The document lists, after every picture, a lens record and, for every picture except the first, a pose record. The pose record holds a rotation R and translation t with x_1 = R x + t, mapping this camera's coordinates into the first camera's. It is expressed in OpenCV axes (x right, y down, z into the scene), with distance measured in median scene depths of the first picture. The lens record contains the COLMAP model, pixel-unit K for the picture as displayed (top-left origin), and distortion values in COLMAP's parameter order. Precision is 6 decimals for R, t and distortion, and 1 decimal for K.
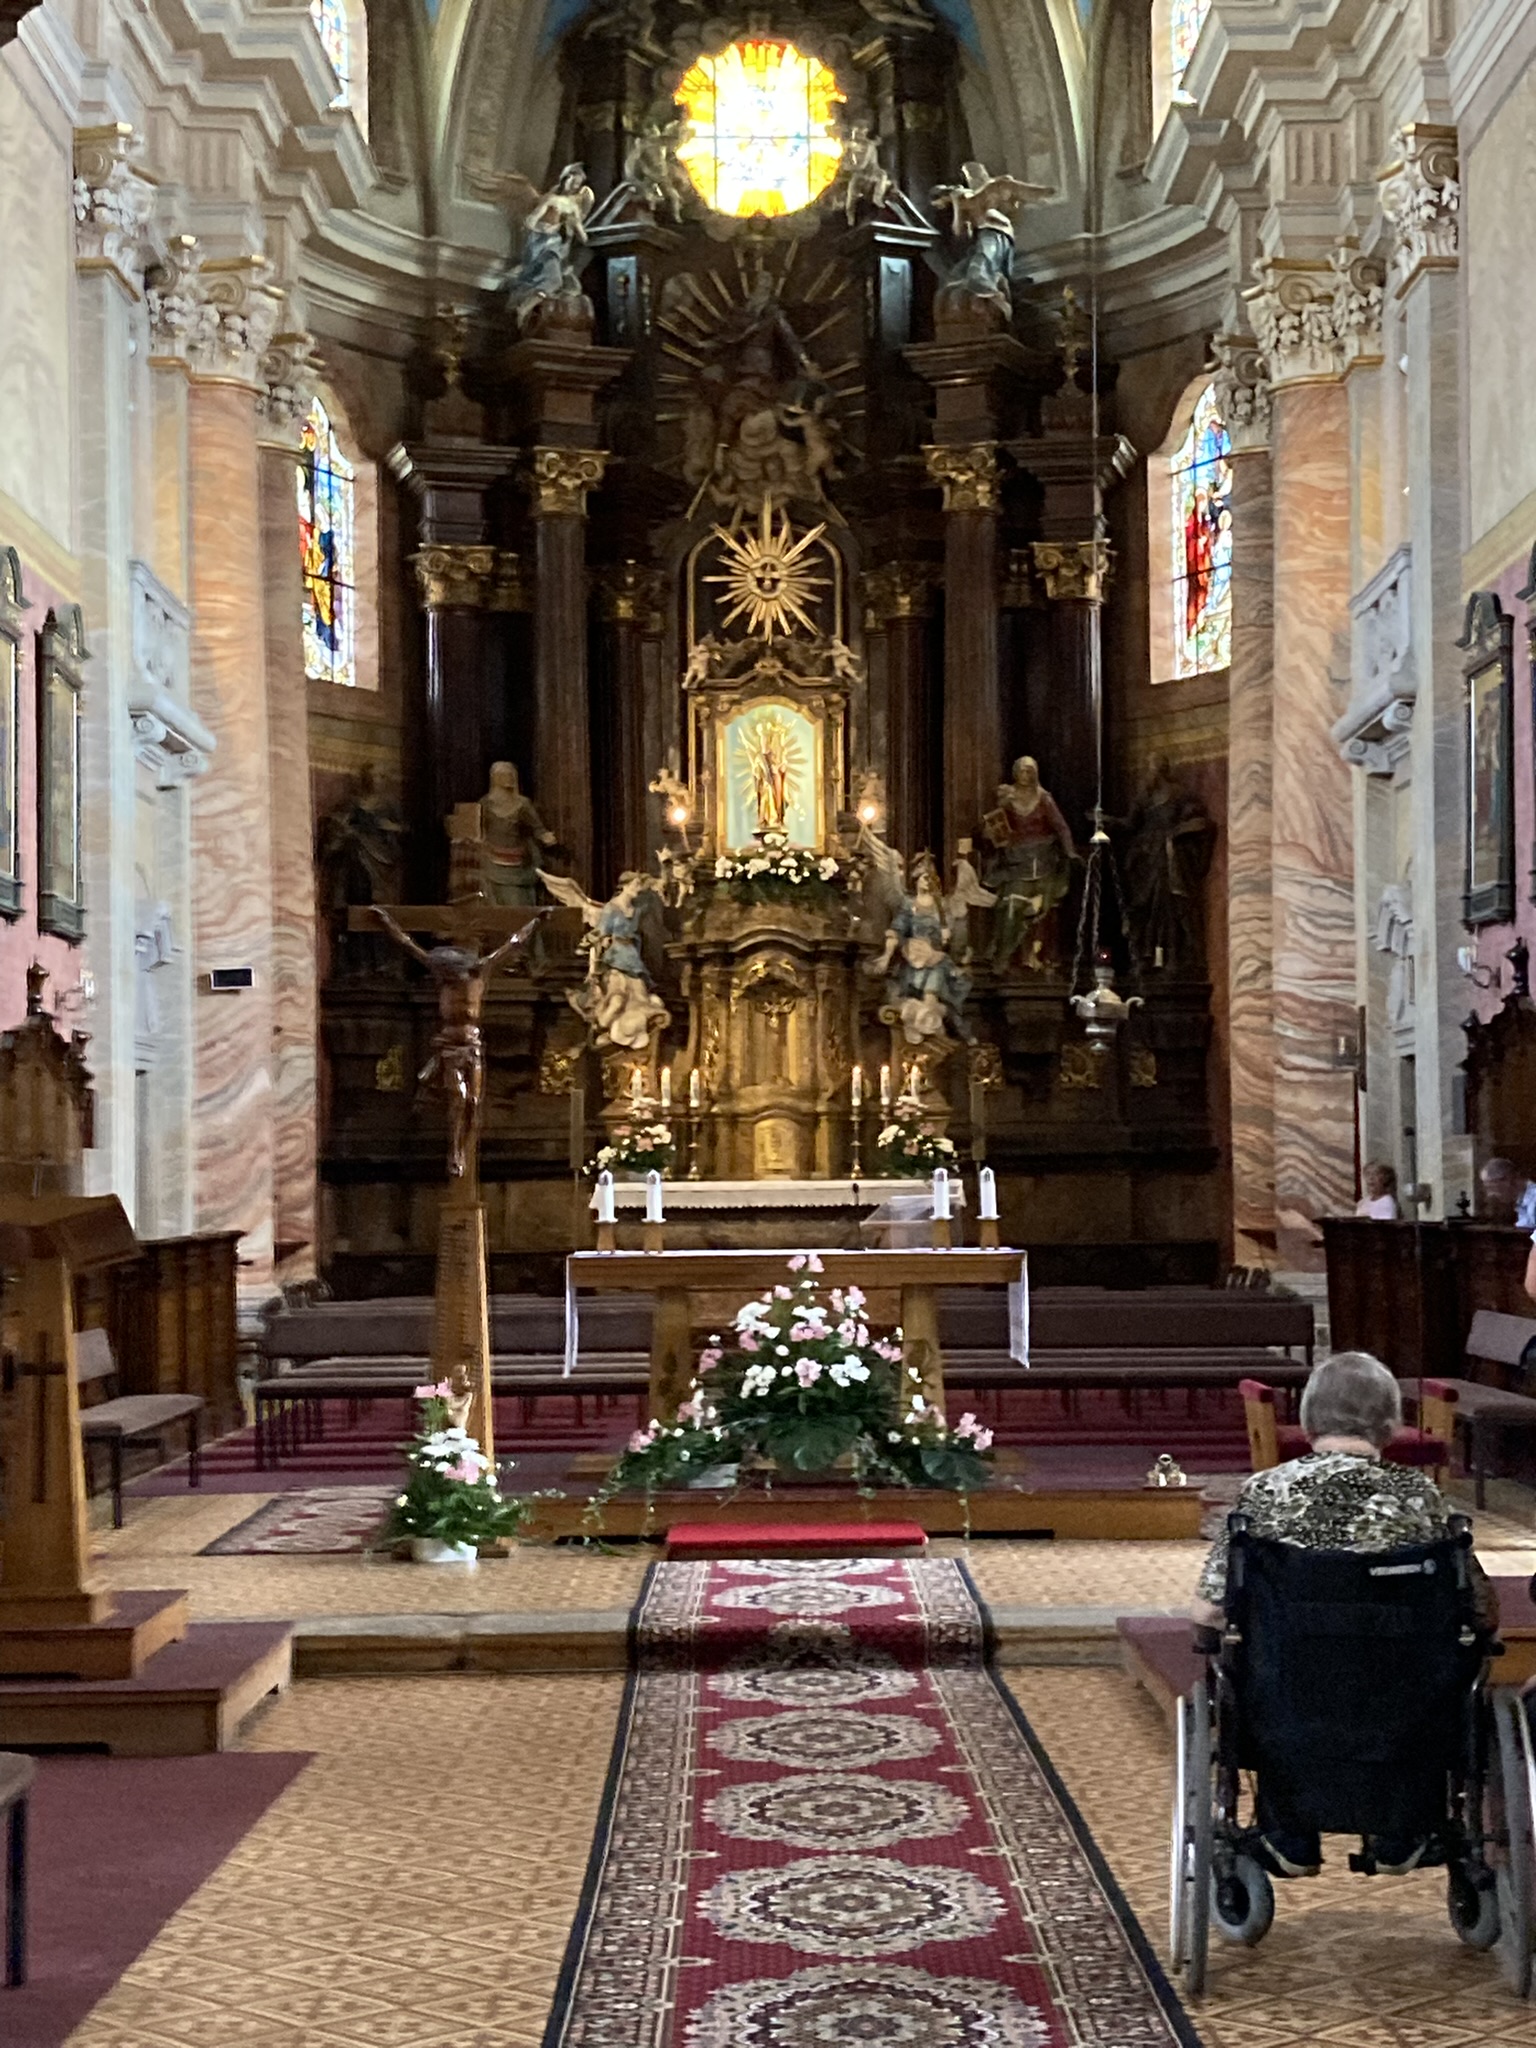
lens RADIAL K [[3586.6, 0, 768.0], [0, 3586.6, 1024.0], [0, 0, 1]] dist [0.159005, -0.007984]
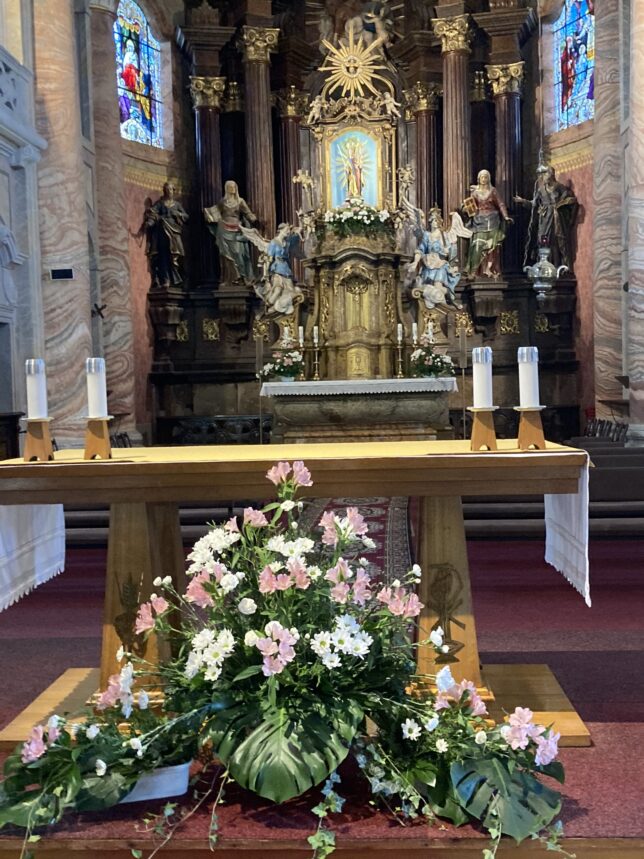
lens RADIAL K [[1059.5, 0, 322.0], [0, 1059.5, 429.5], [0, 0, 1]] dist [0.188746, -0.719258]
pose [[0.998074, -0.013211, -0.060607, 0.016445], [0.018357, 0.996199, 0.085153, 0.020762], [0.059252, -0.086101, 0.994523, 0.418420]]
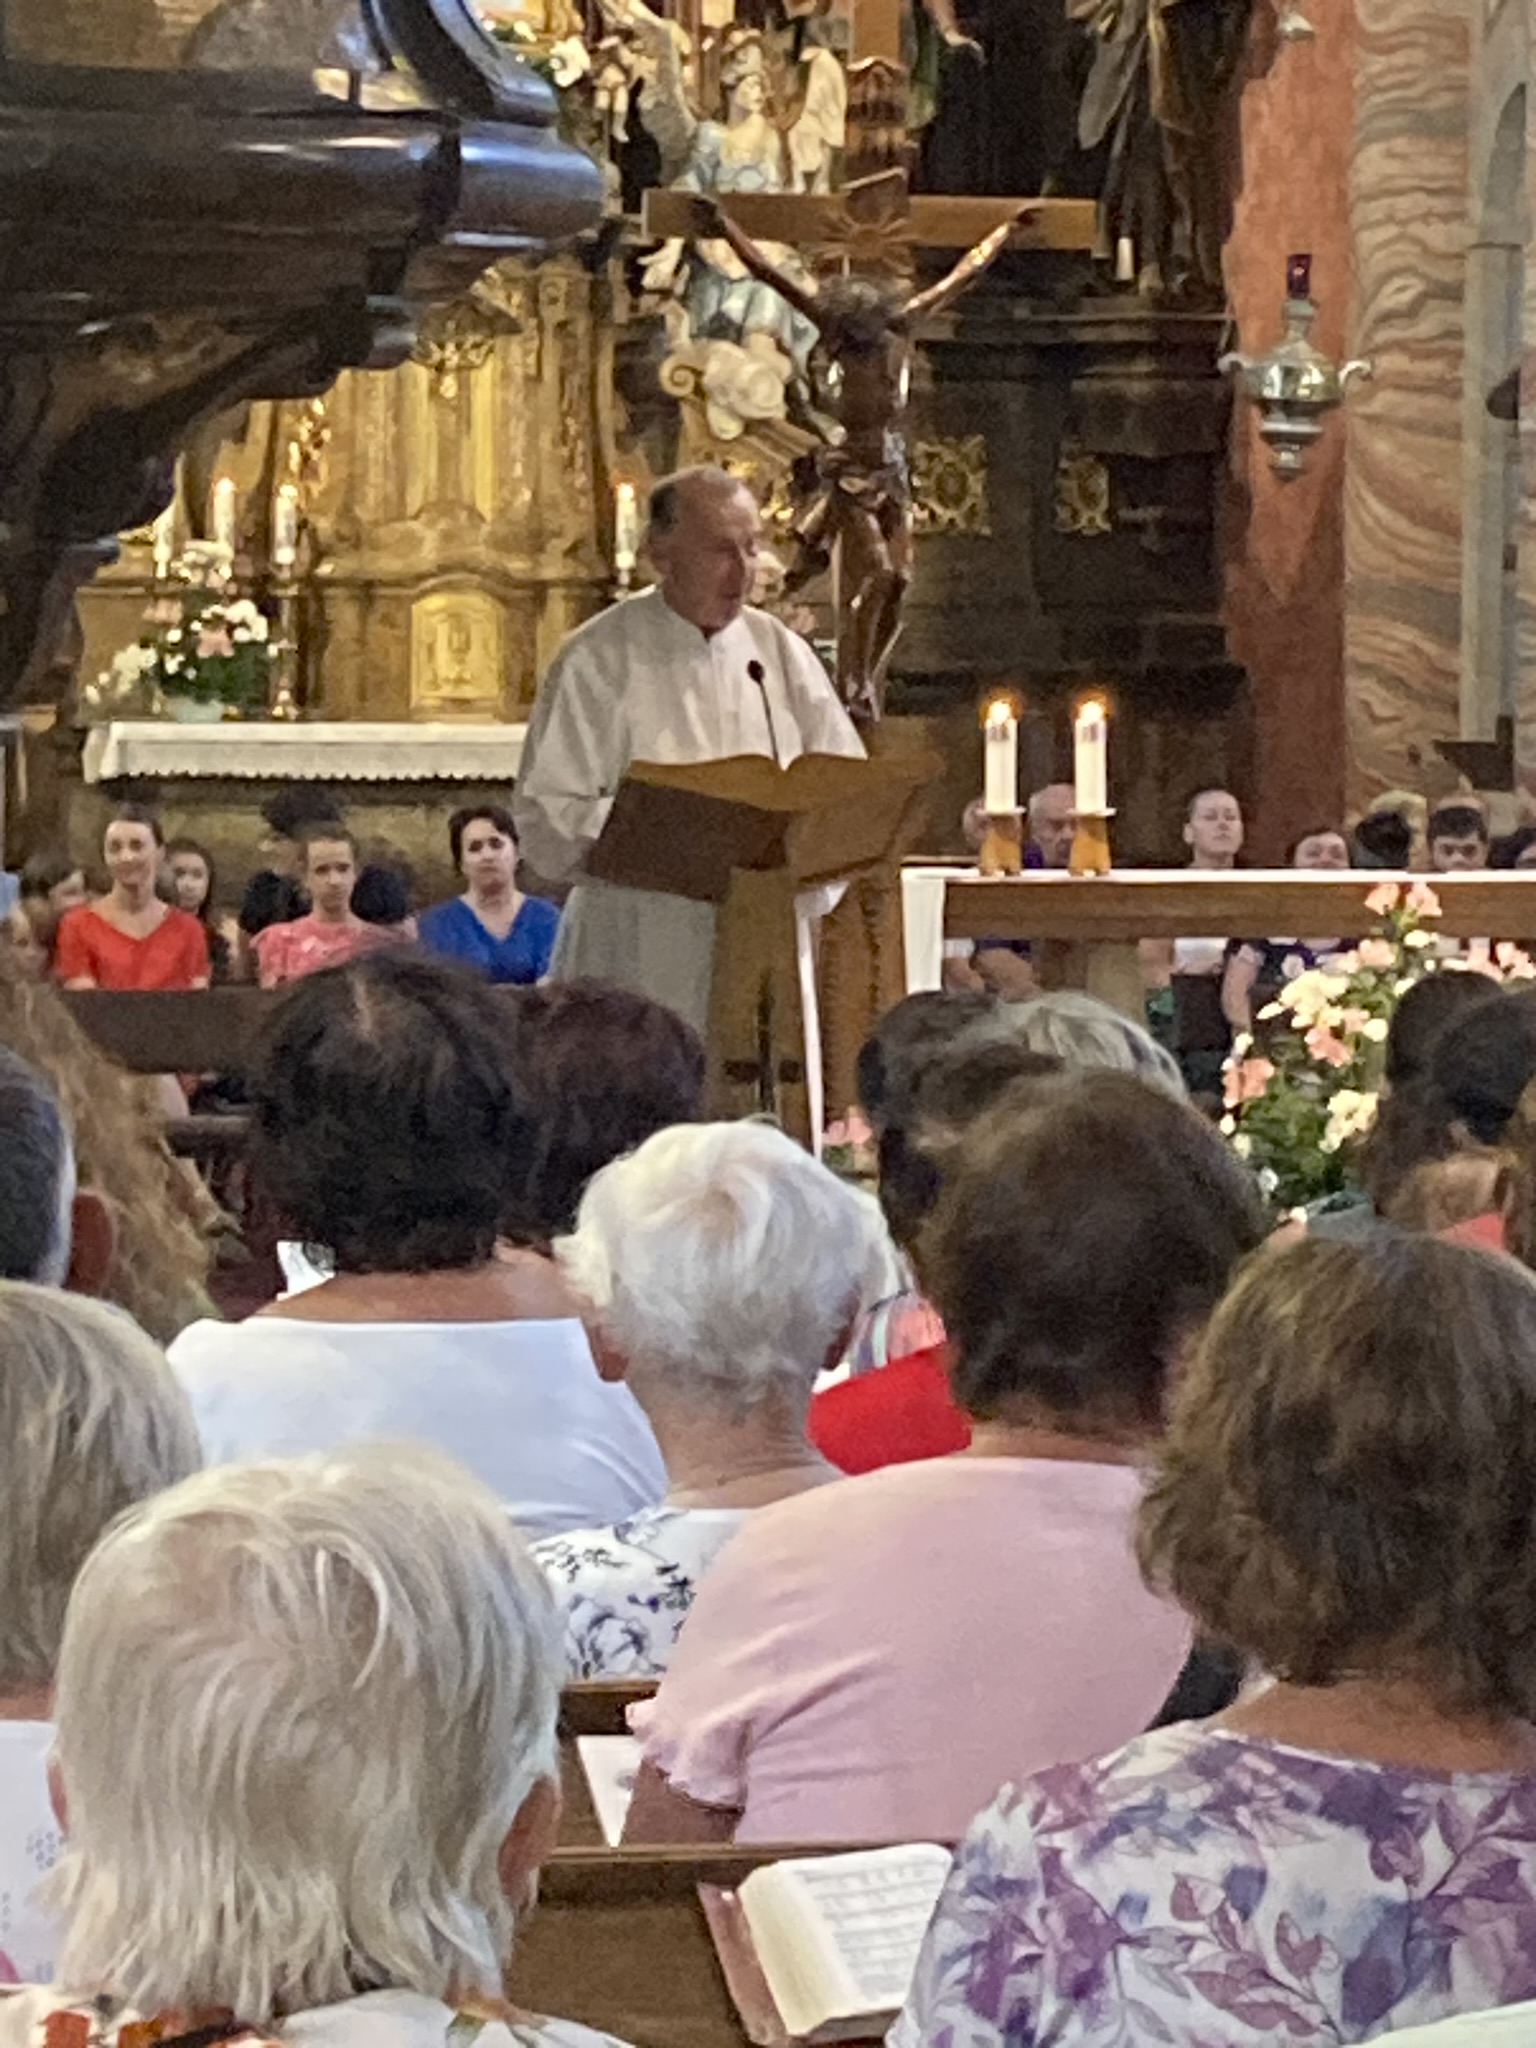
lens RADIAL K [[8332.1, 0, 768.0], [0, 8332.1, 1024.0], [0, 0, 1]] dist [0.329575, 0.652470]
pose [[0.980543, 0.007456, 0.196161, -0.170247], [-0.023328, 0.996623, 0.078727, -0.004367], [-0.194912, -0.081772, 0.977406, -0.088531]]
